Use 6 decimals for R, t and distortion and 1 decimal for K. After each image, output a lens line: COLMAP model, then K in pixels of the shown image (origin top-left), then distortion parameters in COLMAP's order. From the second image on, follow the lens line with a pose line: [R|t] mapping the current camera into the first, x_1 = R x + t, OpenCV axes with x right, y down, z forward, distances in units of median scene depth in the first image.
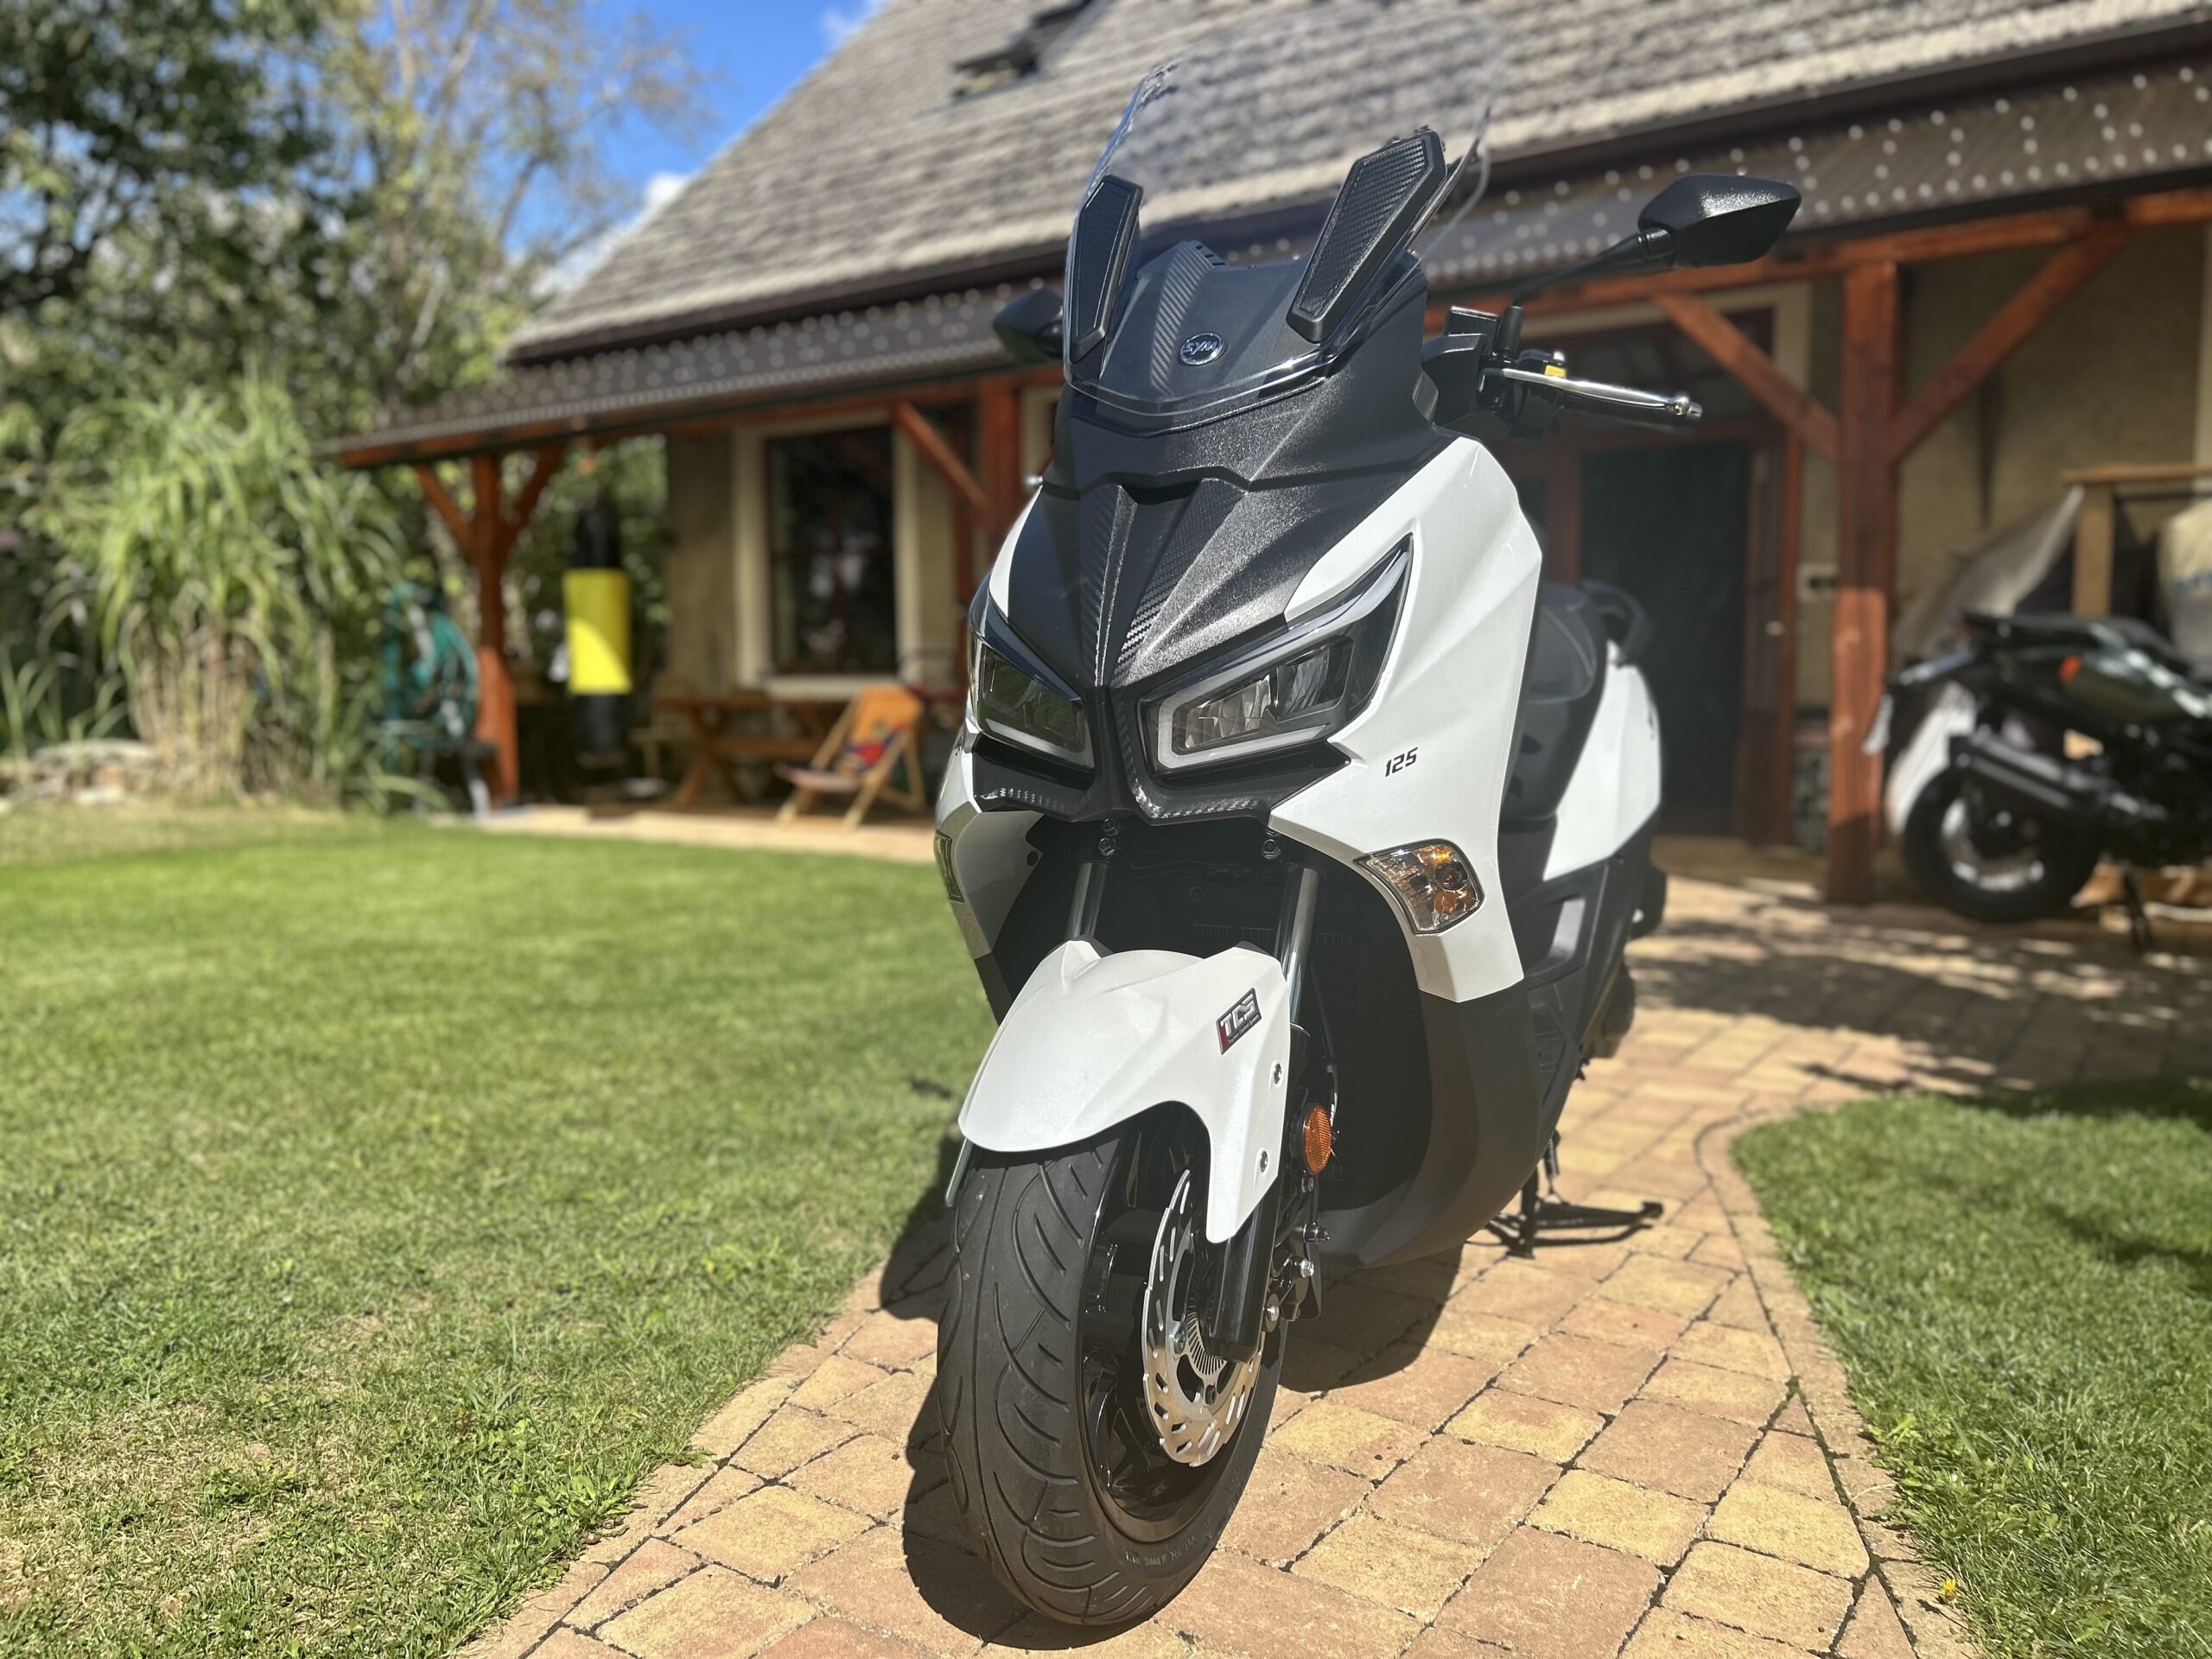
lens RADIAL K [[1704.4, 0, 1062.8], [0, 1704.4, 789.2], [0, 0, 1]] dist [0.023492, -0.007880]
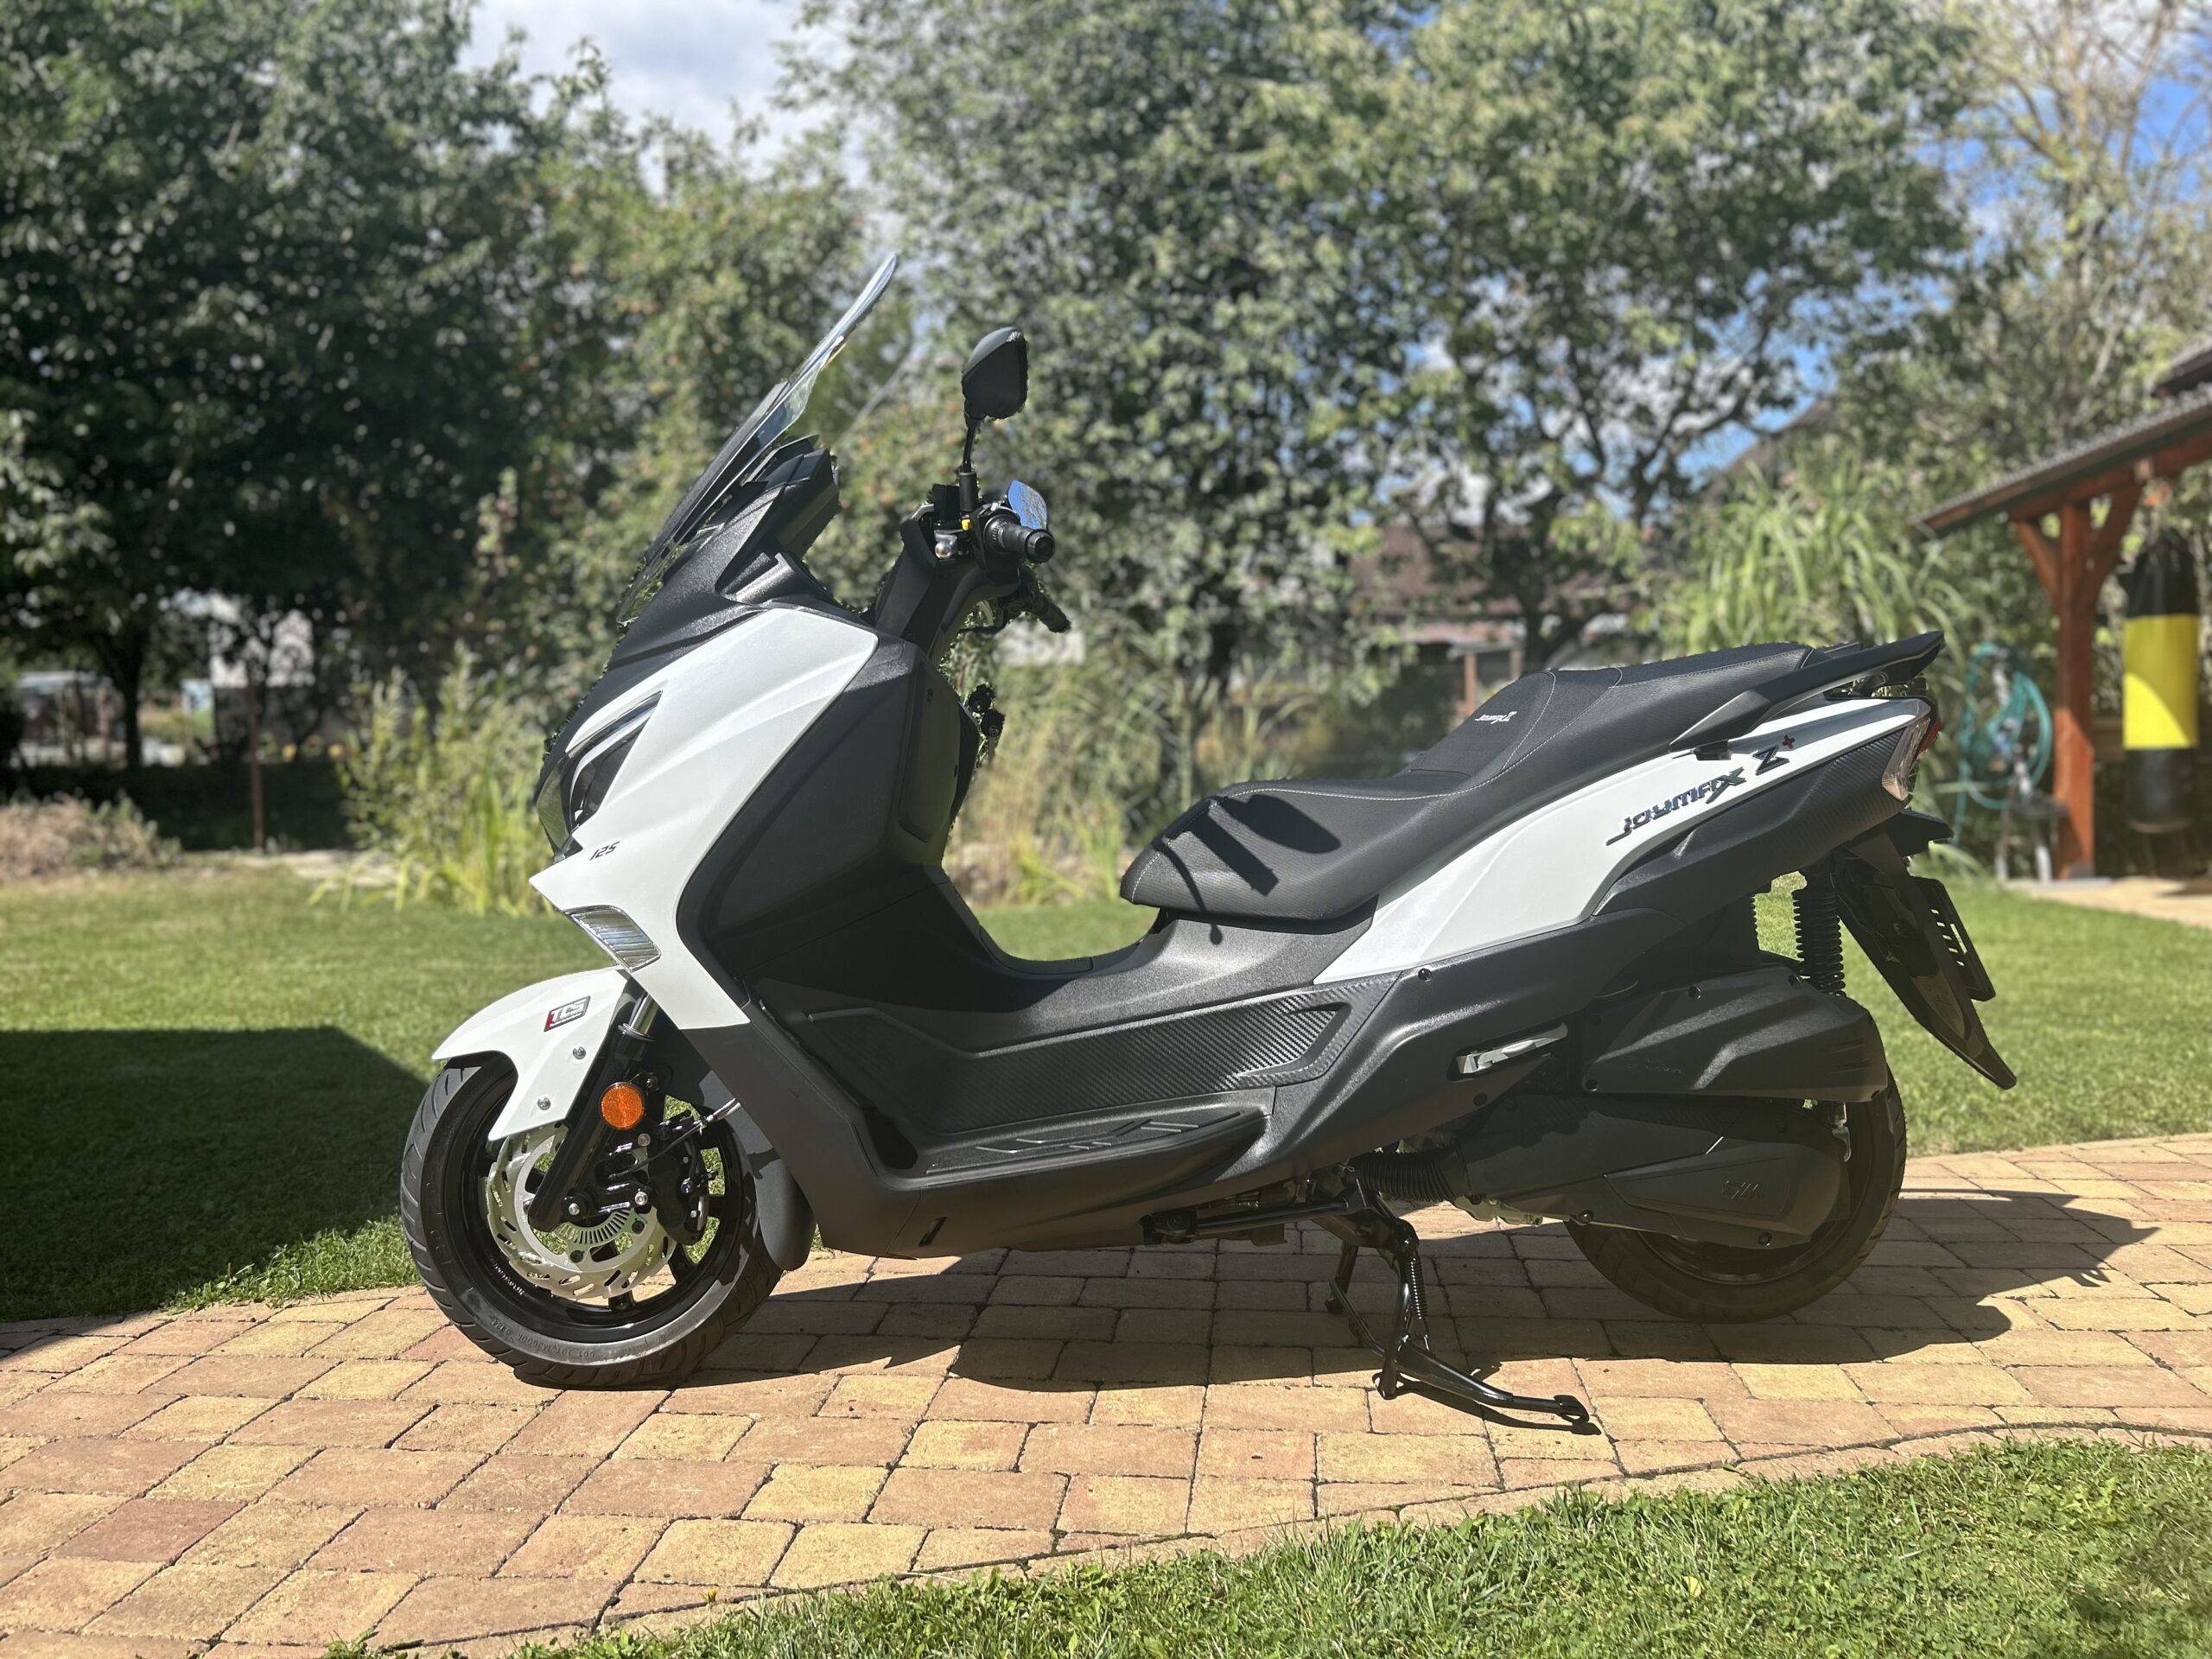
lens RADIAL K [[1651.9, 0, 1106.0], [0, 1651.9, 829.5], [0, 0, 1]] dist [0.056206, -0.048762]
pose [[0.471126, 0.031872, -0.881490, 0.298175], [-0.037252, 0.999174, 0.016217, -0.013247], [0.881279, 0.025197, 0.471924, 0.129281]]
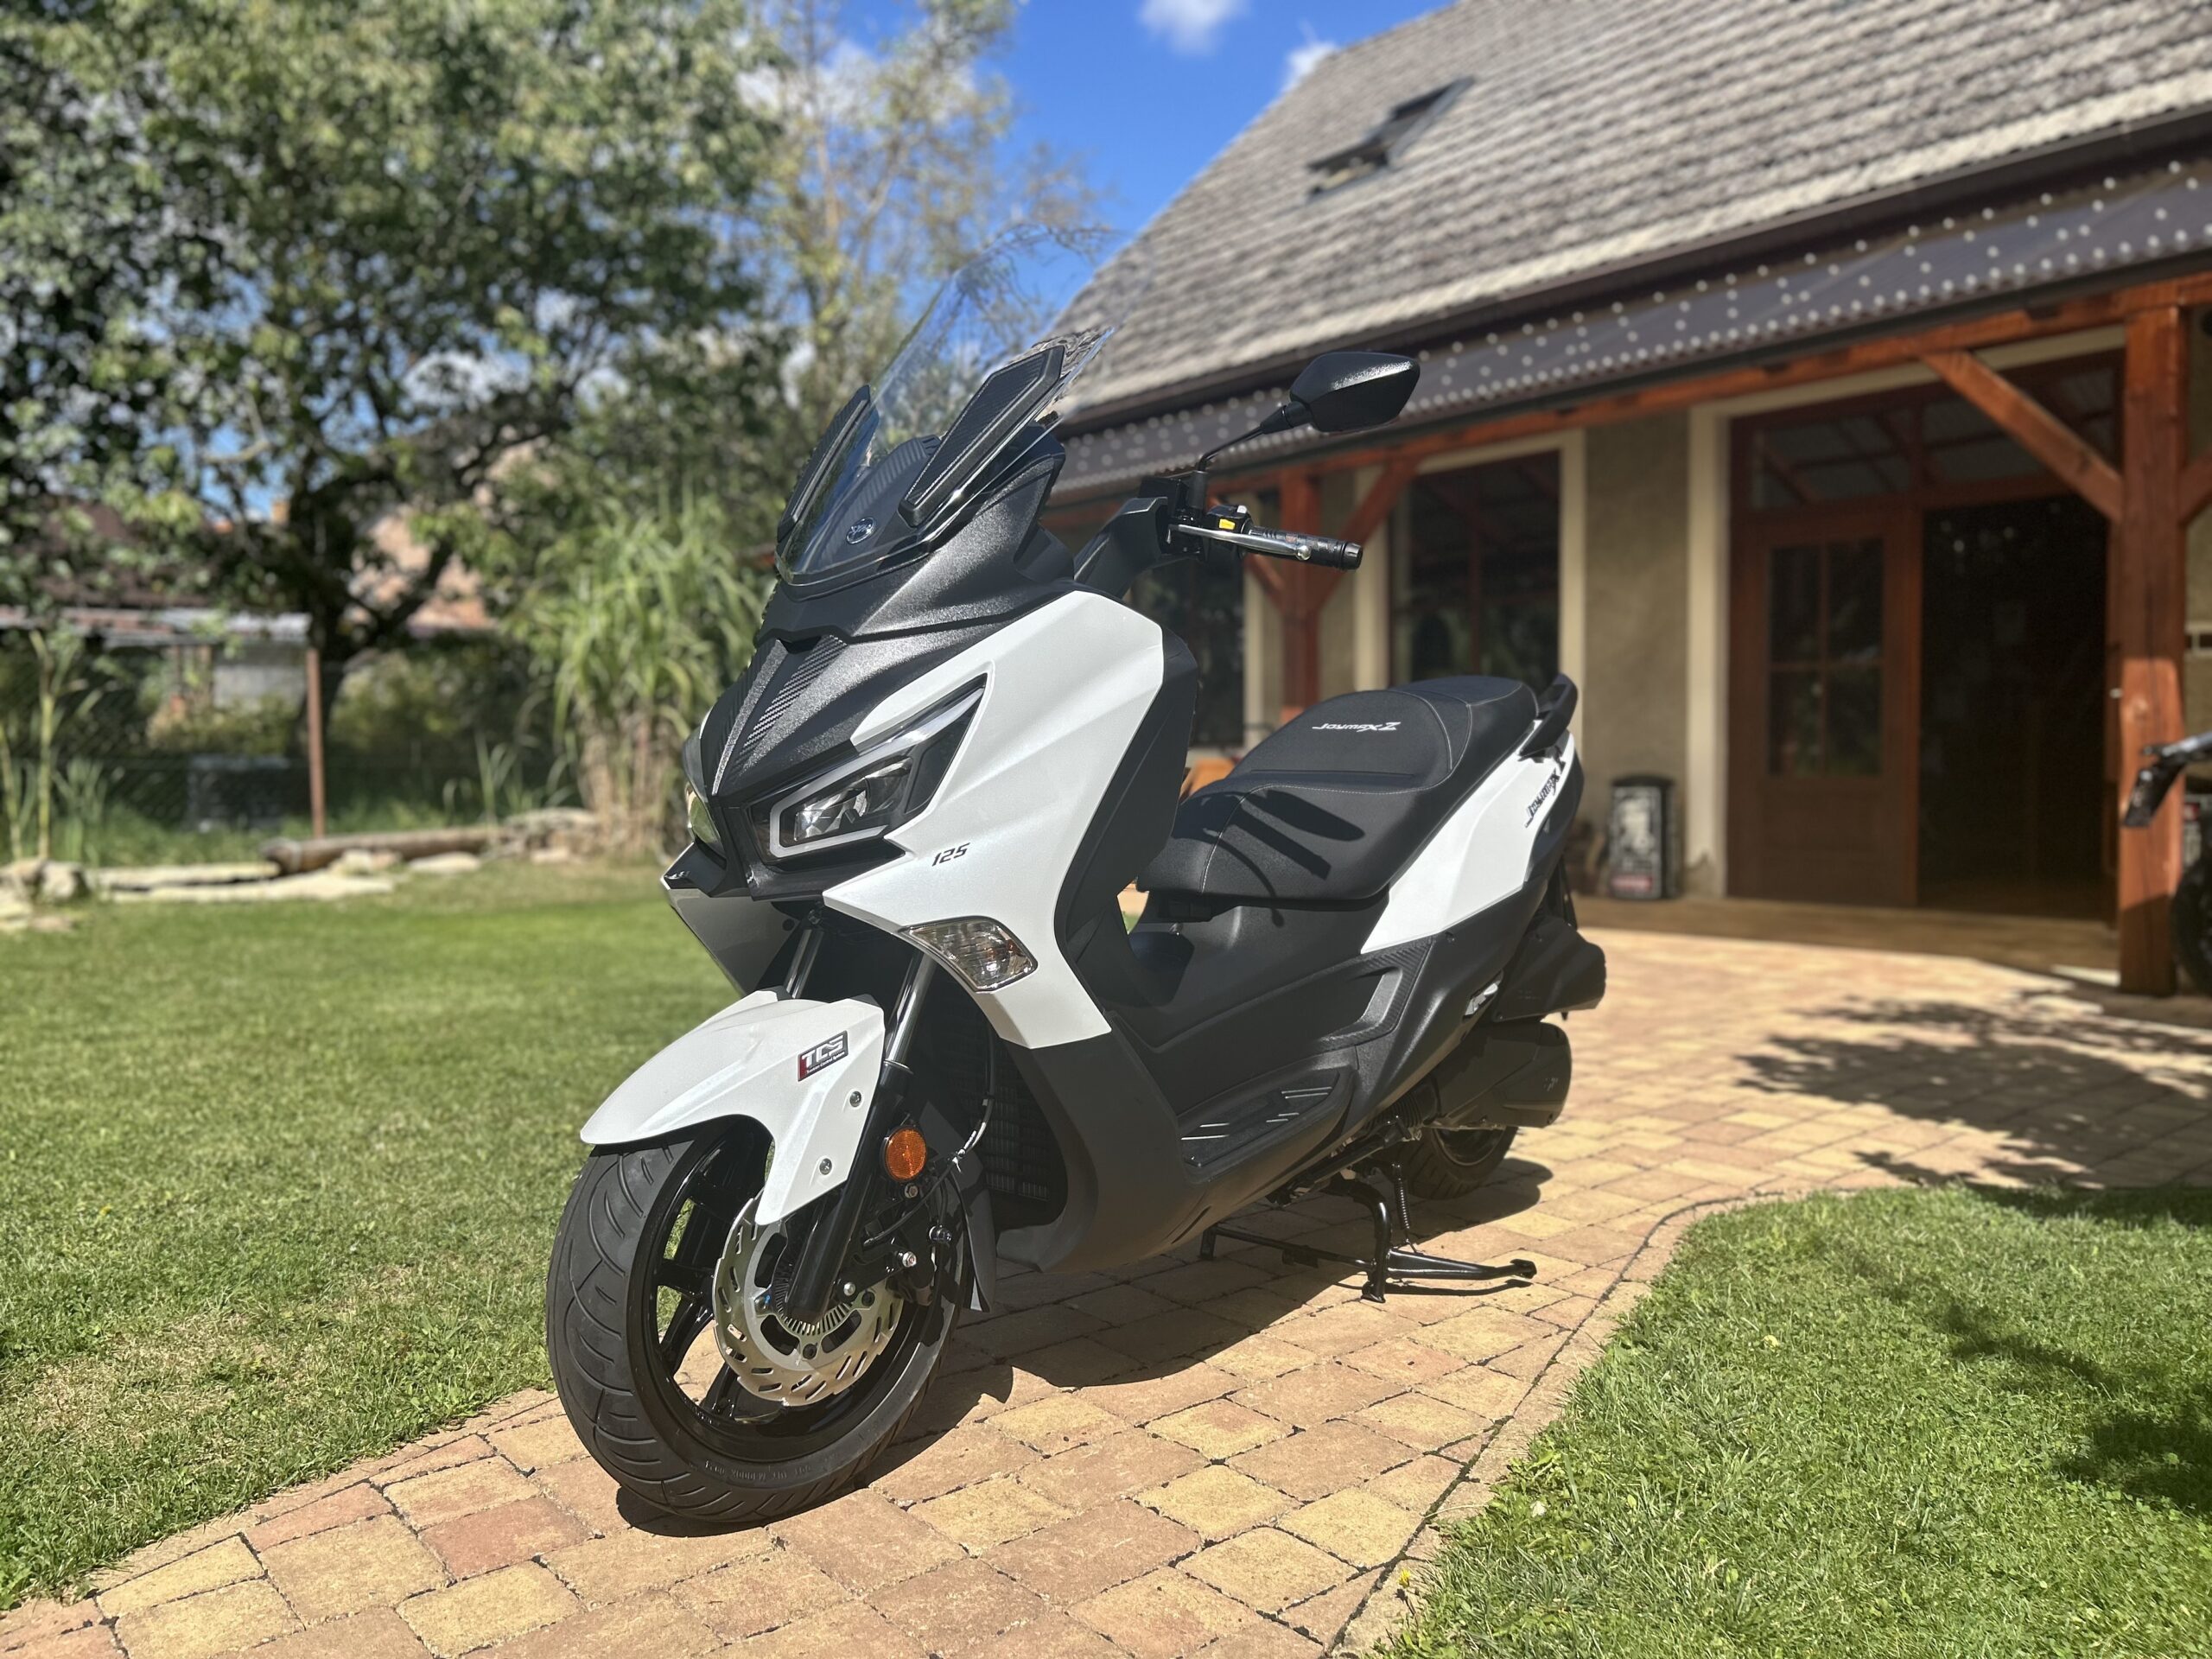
lens RADIAL K [[1691.5, 0, 1086.2], [0, 1691.5, 779.5], [0, 0, 1]] dist [0.052919, -0.067046]
pose [[0.964111, -0.002008, -0.265493, 0.114478], [-0.009400, 0.999086, -0.041692, -0.003803], [0.265334, 0.042692, 0.963211, -0.033894]]
